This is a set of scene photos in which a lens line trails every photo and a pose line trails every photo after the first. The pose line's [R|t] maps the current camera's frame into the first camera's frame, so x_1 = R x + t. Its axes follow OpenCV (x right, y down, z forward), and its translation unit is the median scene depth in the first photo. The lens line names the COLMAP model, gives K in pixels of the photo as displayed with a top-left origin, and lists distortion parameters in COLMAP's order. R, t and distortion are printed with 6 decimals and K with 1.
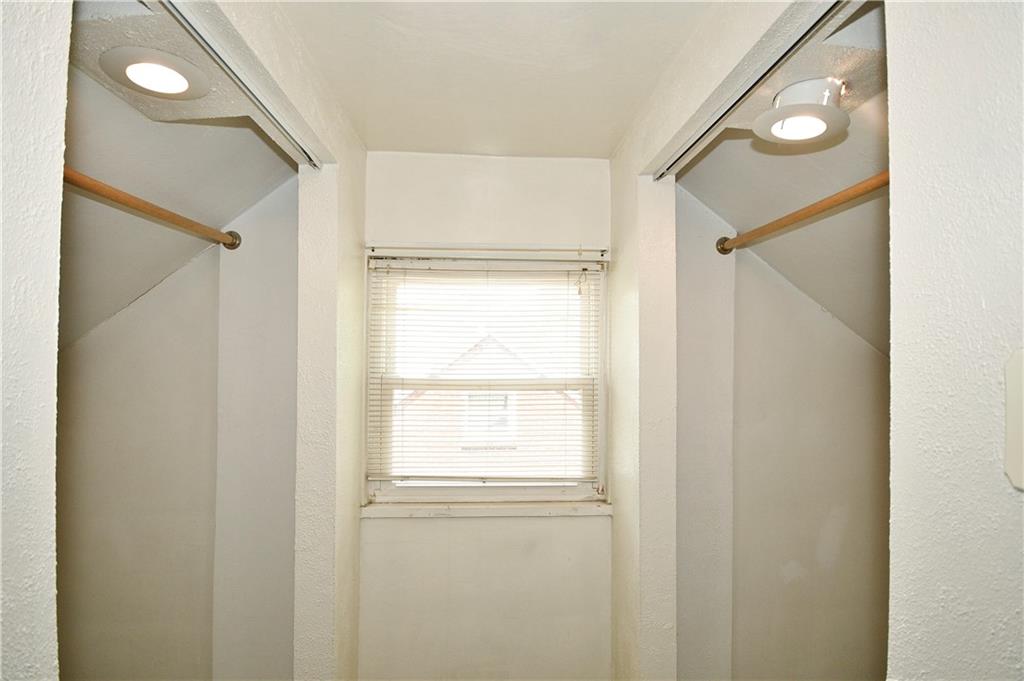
lens RADIAL K [[445.1, 0, 507.3], [0, 445.1, 341.4], [0, 0, 1]] dist [0.000575, -0.001447]
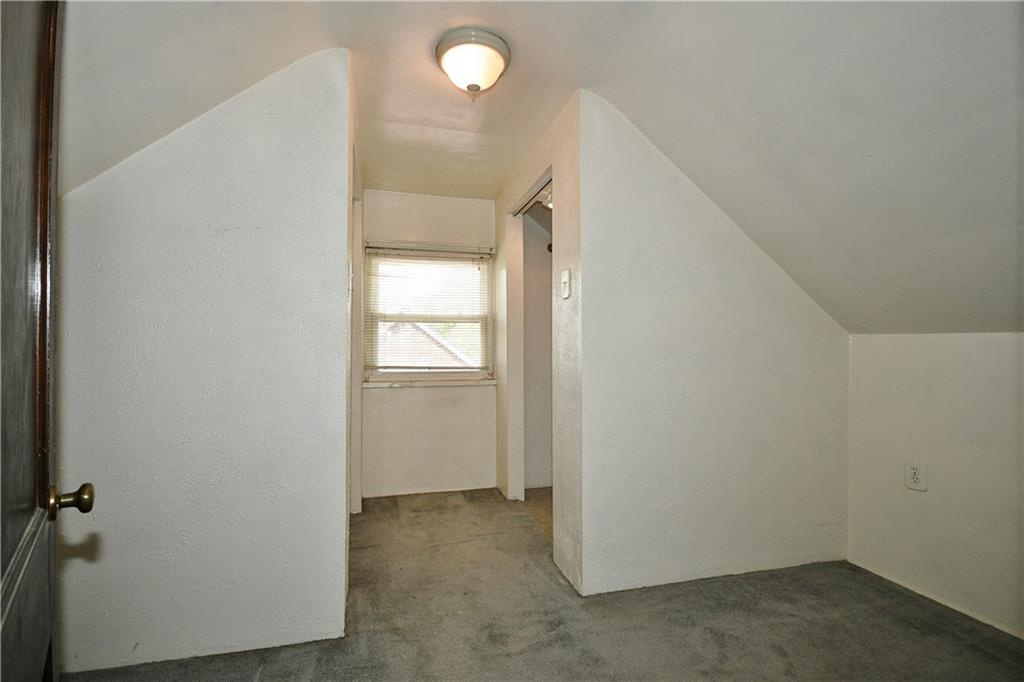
lens RADIAL K [[445.1, 0, 510.0], [0, 445.1, 342.0], [0, 0, 1]] dist [0.000575, -0.001447]
pose [[0.976800, -0.006627, 0.214050, -0.121346], [0.003944, 0.999908, 0.012962, 0.178762], [-0.214116, -0.011817, 0.976737, -0.910160]]
